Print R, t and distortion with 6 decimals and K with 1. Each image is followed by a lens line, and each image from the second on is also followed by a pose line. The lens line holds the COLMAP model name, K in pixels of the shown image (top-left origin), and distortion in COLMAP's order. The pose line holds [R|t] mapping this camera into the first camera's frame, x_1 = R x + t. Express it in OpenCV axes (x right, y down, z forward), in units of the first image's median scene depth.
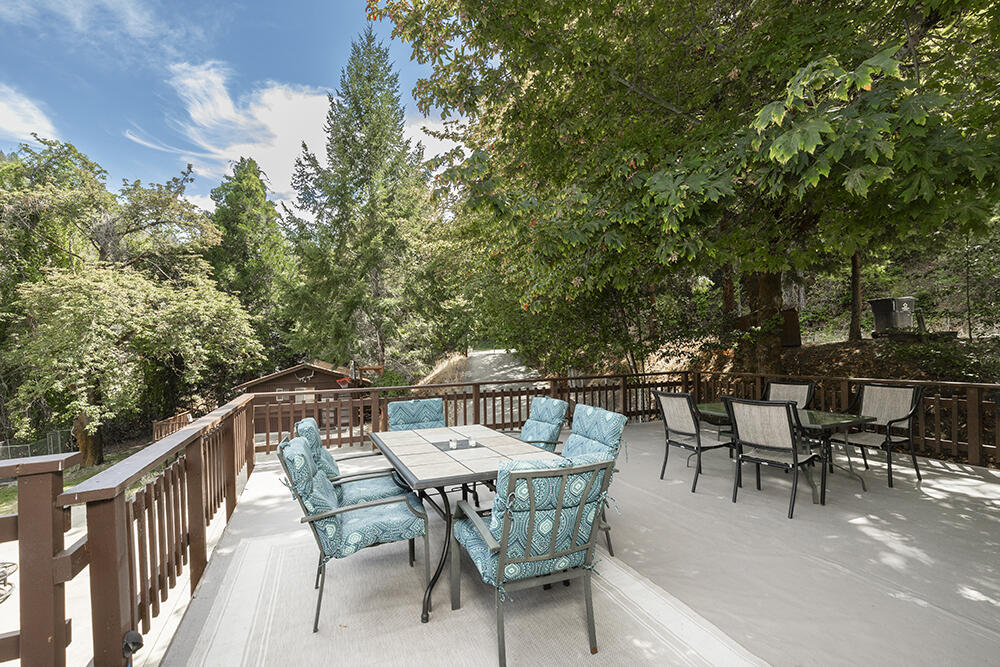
lens RADIAL K [[447.7, 0, 499.9], [0, 447.7, 339.5], [0, 0, 1]] dist [0.008829, -0.002405]
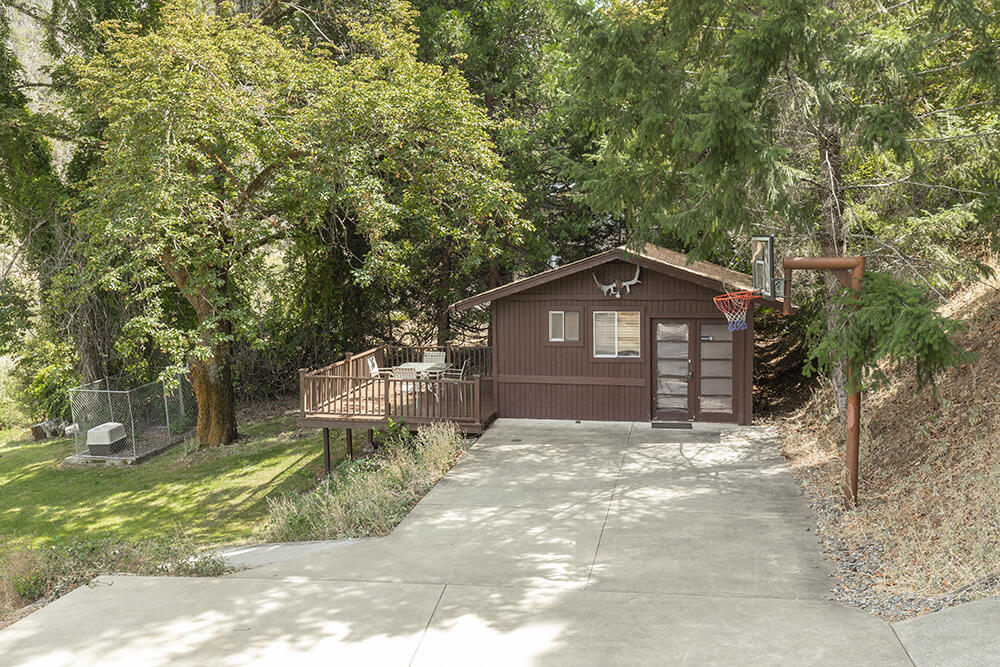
lens RADIAL K [[964.7, 0, 502.7], [0, 964.7, 336.4], [0, 0, 1]] dist [0.003159, -0.007041]
pose [[0.870043, 0.066237, -0.488506, -0.128418], [-0.002423, 0.991495, 0.130122, 0.024377], [0.492970, -0.112028, 0.862803, 0.266477]]
